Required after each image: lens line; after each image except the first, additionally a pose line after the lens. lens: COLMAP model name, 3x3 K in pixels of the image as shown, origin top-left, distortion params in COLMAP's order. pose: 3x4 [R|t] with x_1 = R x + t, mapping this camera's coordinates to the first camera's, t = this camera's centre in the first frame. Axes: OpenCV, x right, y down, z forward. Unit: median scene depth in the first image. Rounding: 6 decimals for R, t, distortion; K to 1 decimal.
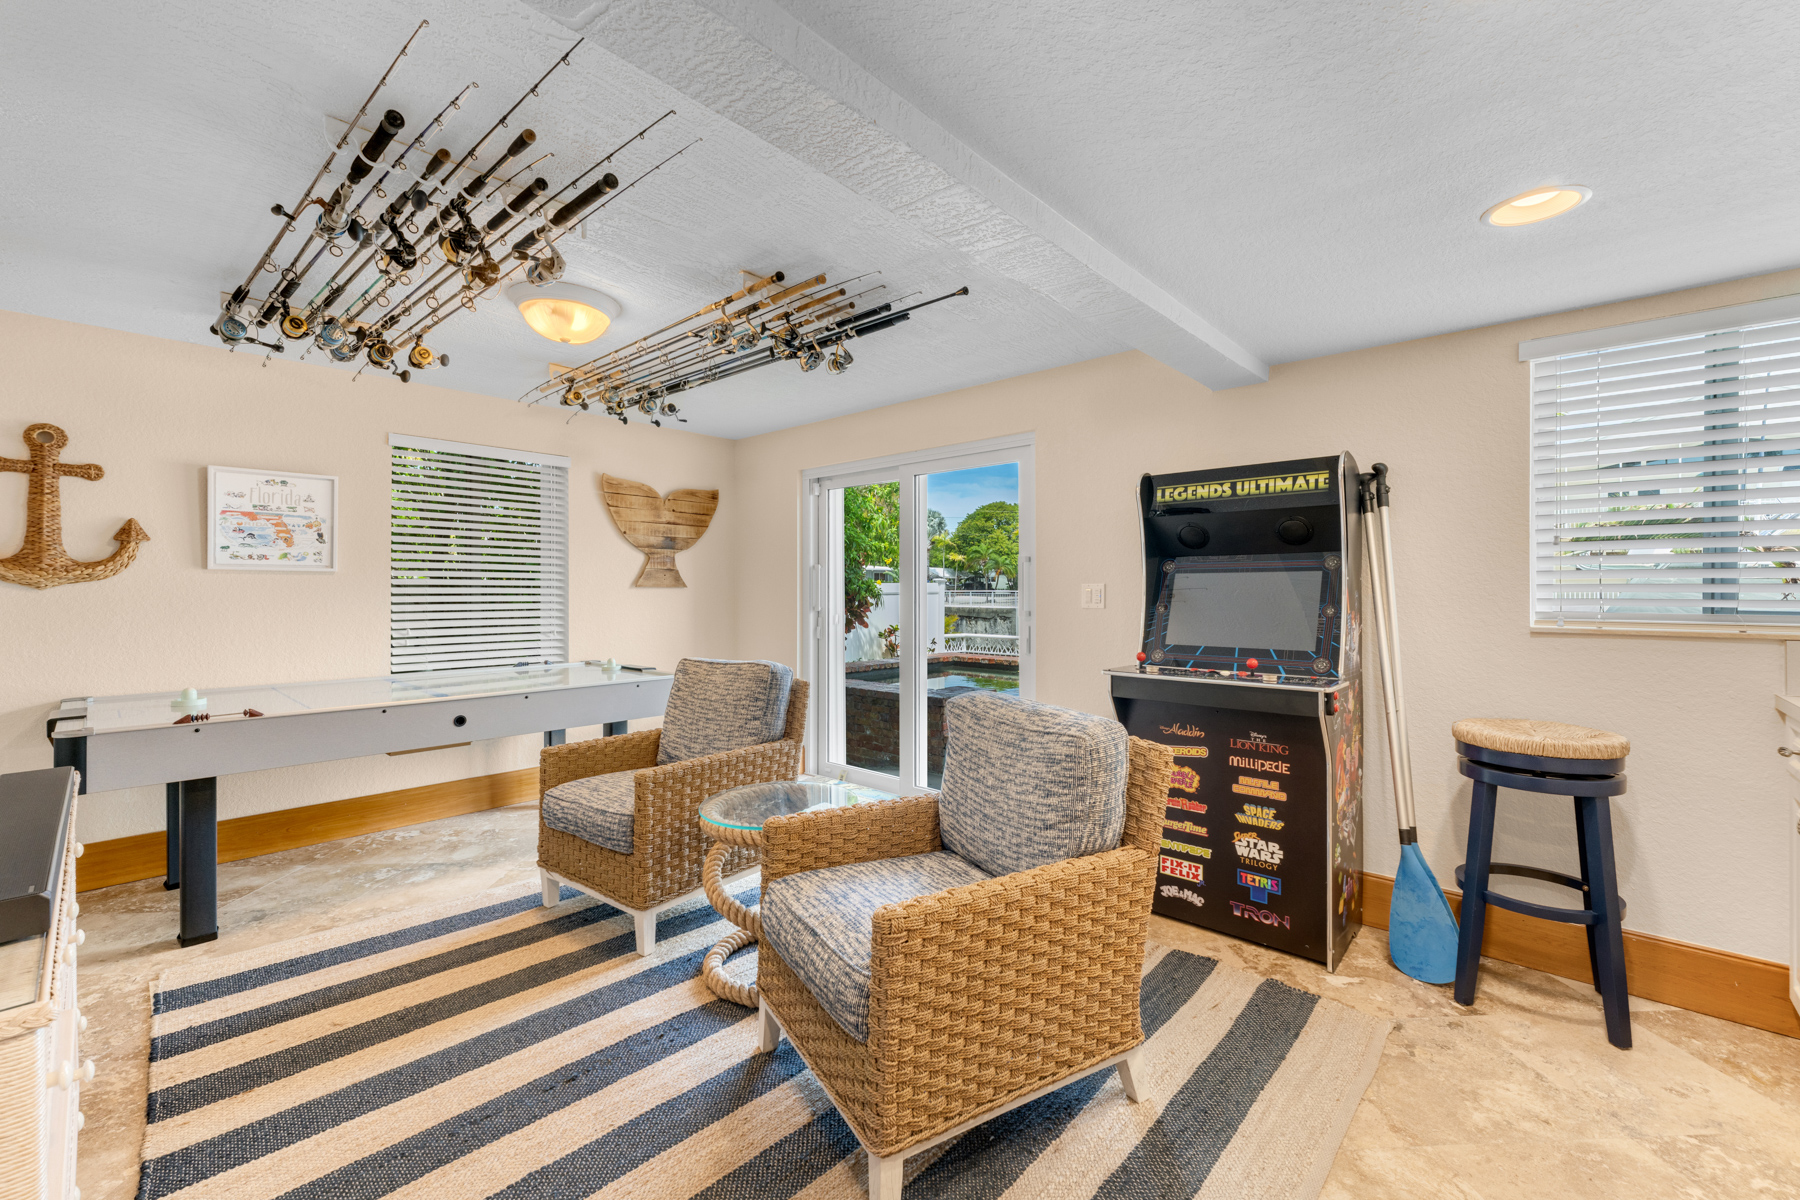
lens RADIAL K [[730.0, 0, 882.2], [0, 730.0, 595.7], [0, 0, 1]] dist [0.000346, -0.000048]
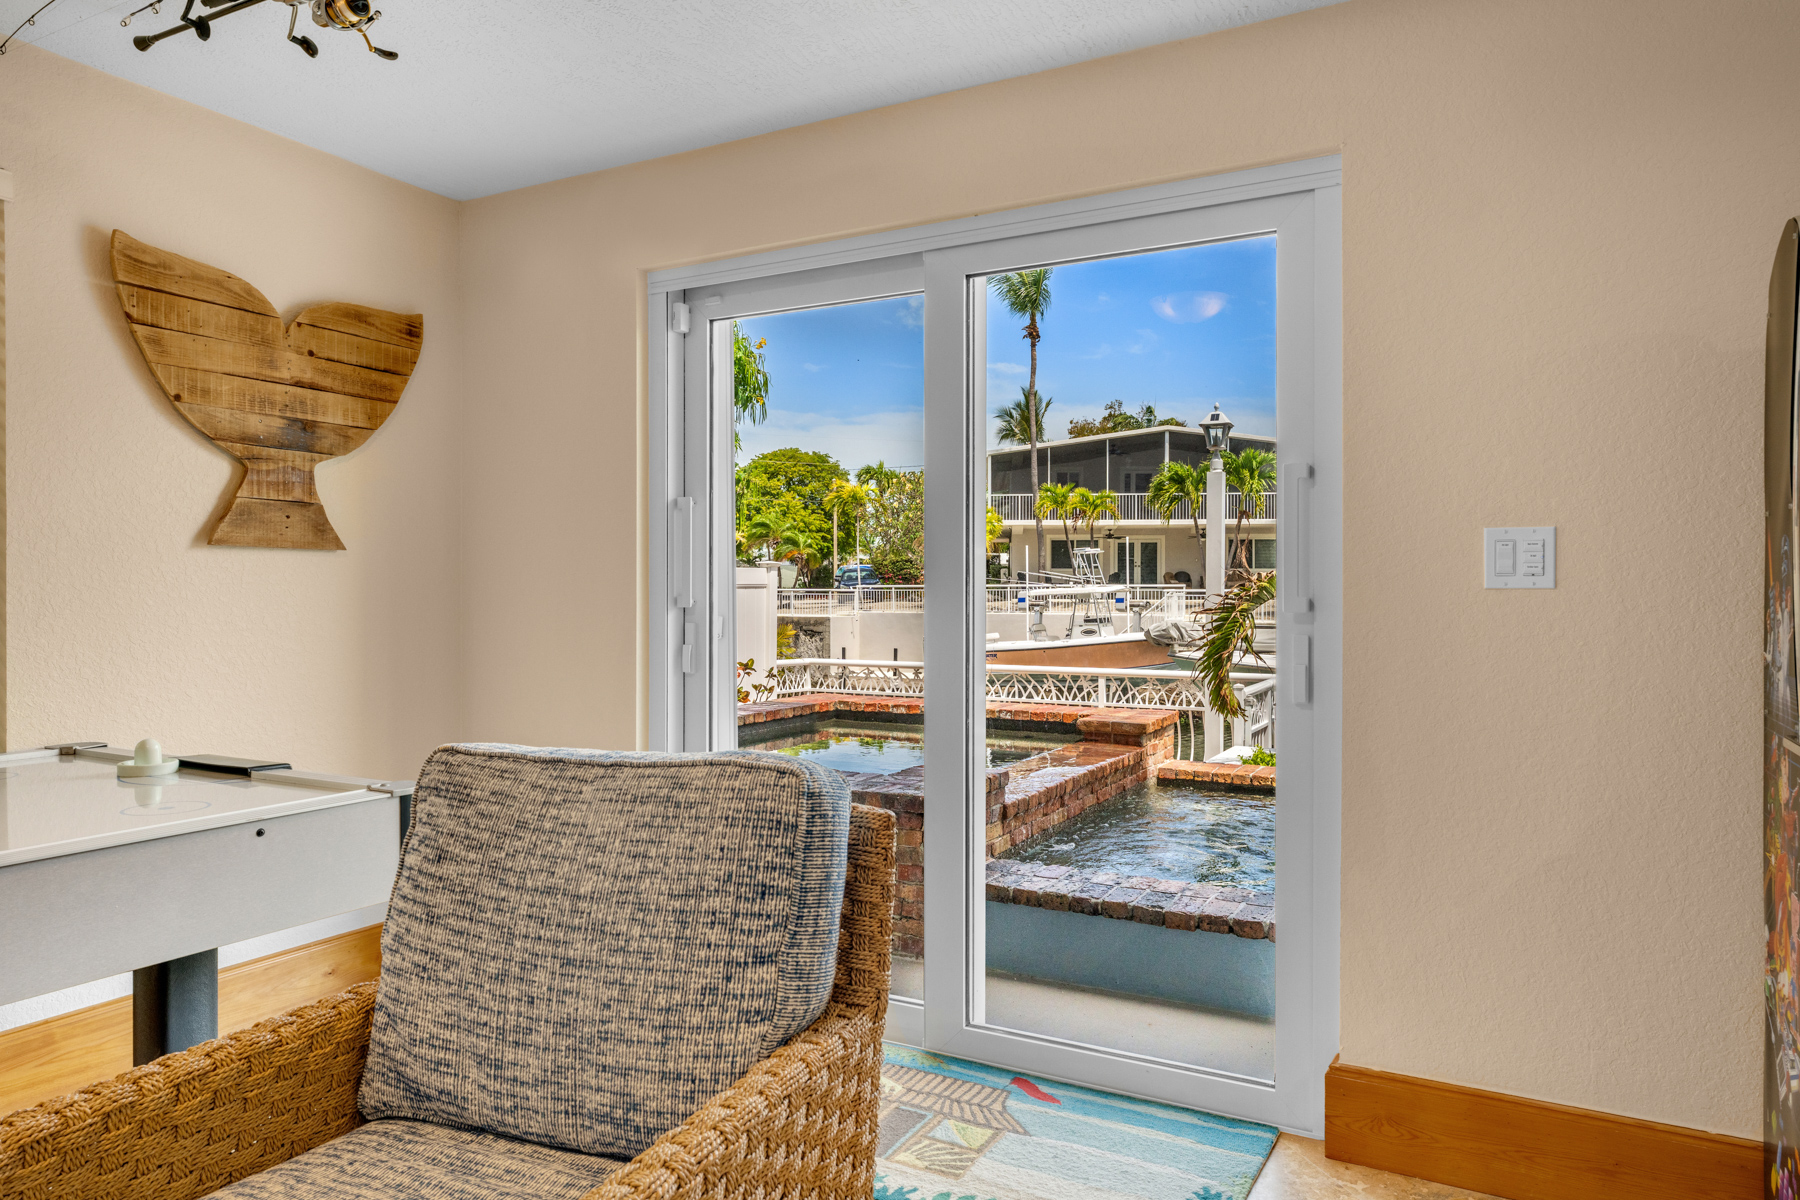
lens RADIAL K [[1192.2, 0, 900.0], [0, 1192.2, 600.0], [0, 0, 1]] dist [-0.001054, -0.001042]
pose [[0.970898, 0.000049, 0.239493, -0.135219], [-0.000623, 0.999997, 0.002322, 0.015194], [-0.239492, -0.002404, 0.970895, 0.308934]]
